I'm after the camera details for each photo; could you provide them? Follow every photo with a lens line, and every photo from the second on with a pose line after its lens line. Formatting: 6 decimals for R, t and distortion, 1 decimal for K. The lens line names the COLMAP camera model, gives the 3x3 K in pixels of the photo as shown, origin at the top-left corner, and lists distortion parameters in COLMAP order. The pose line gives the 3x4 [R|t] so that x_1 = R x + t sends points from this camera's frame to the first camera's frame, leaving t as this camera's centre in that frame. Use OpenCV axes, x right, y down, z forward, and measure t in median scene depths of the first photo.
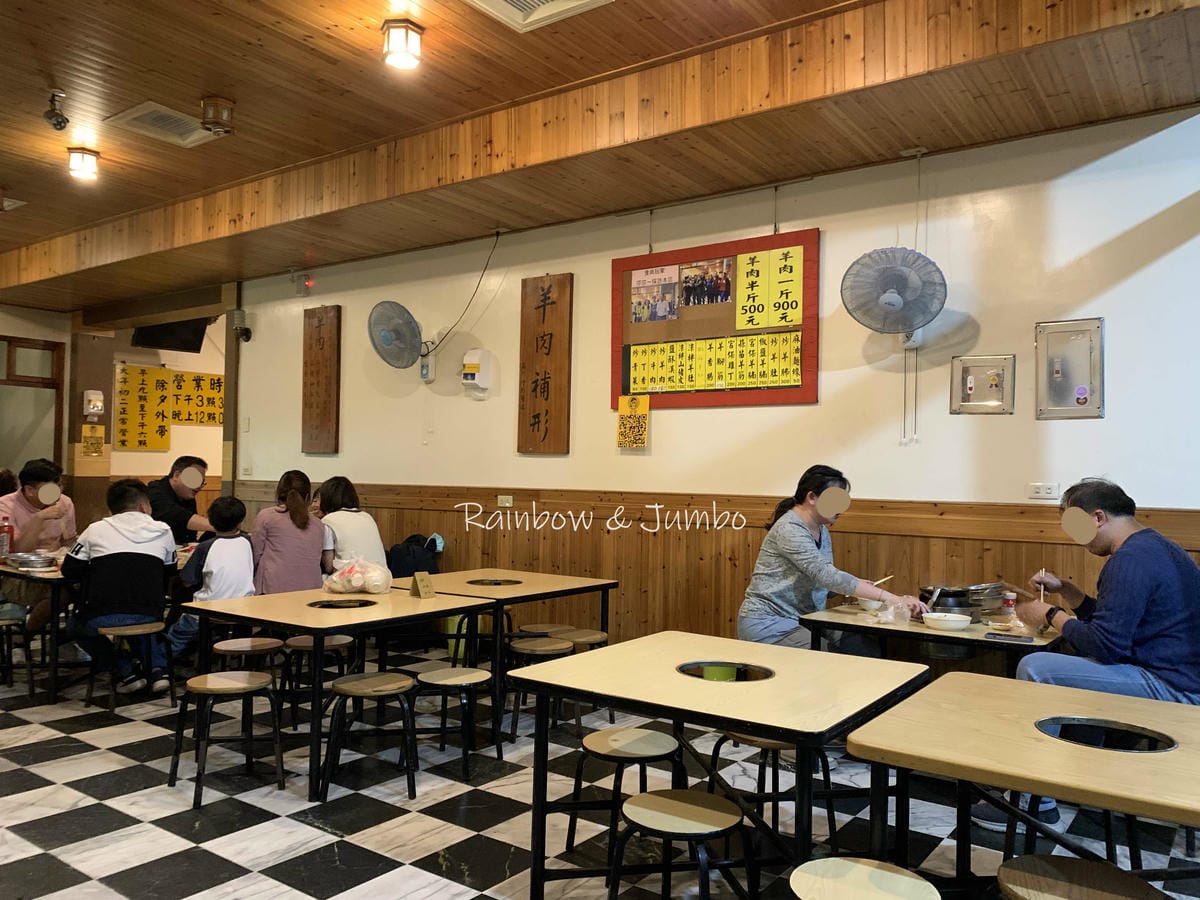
lens RADIAL K [[916.4, 0, 594.2], [0, 916.4, 465.4], [0, 0, 1]] dist [0.029793, -0.035397]
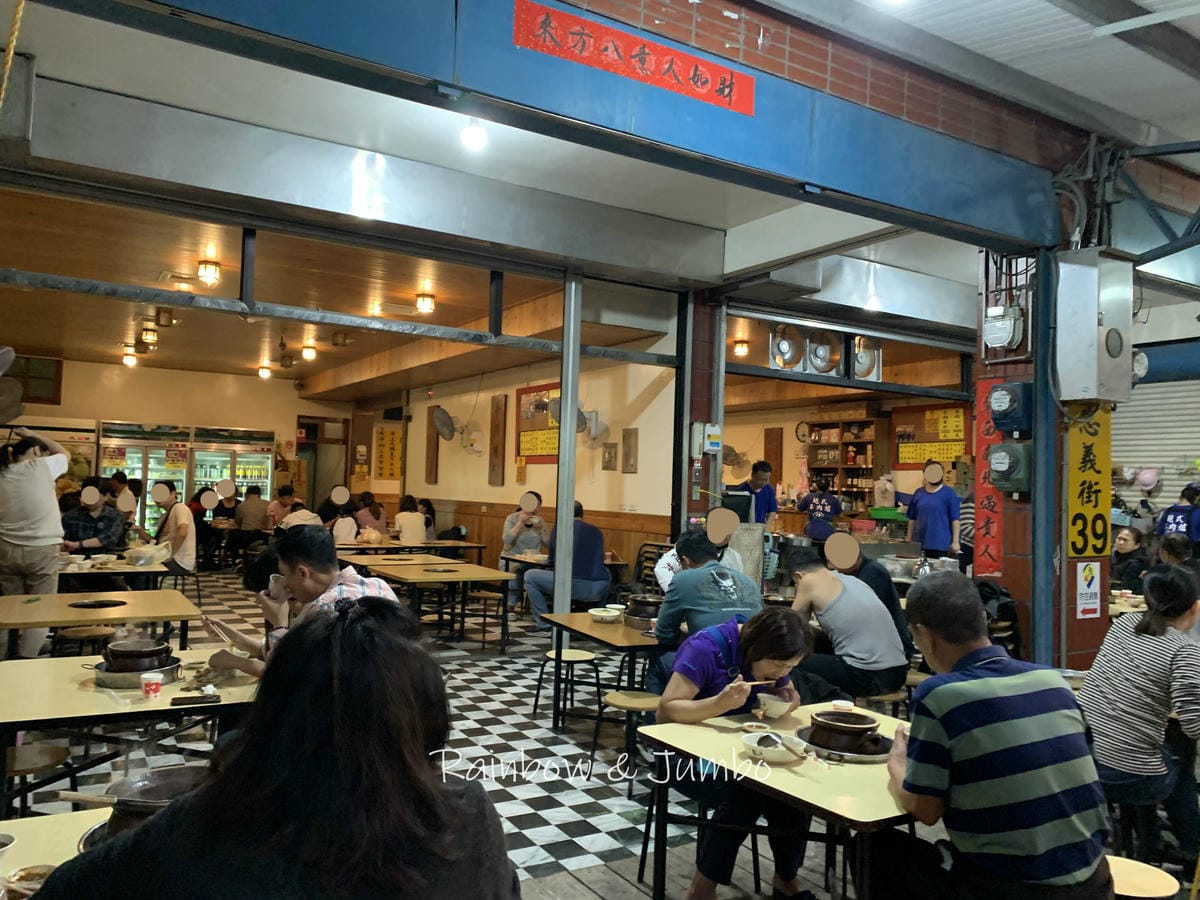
lens RADIAL K [[916.4, 0, 596.4], [0, 916.4, 450.8], [0, 0, 1]] dist [0.029793, -0.035397]
pose [[0.919509, -0.004081, -0.393048, 1.133652], [-0.011948, 0.999194, -0.038327, -0.016298], [0.392888, 0.039938, 0.918719, -0.904496]]
